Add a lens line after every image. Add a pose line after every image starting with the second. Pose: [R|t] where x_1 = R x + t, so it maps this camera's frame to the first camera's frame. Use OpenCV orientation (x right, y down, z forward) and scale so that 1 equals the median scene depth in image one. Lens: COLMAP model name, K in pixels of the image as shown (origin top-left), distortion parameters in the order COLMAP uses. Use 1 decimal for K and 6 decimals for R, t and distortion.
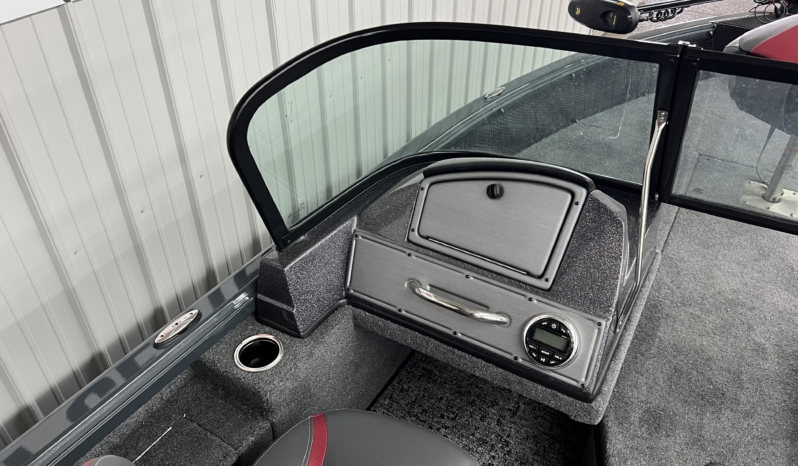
lens RADIAL K [[613.9, 0, 406.5], [0, 613.9, 240.1], [0, 0, 1]] dist [0.078945, -0.125394]
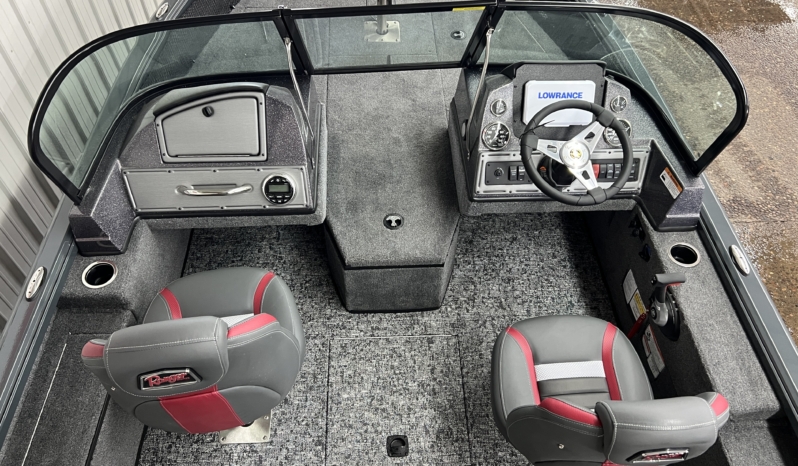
lens RADIAL K [[613.9, 0, 406.5], [0, 613.9, 240.1], [0, 0, 1]] dist [0.078945, -0.125394]
pose [[0.840656, -0.422885, 0.338327, -0.090489], [0.316027, 0.890375, 0.327658, -0.138088], [-0.439800, -0.168527, 0.882142, -0.585359]]
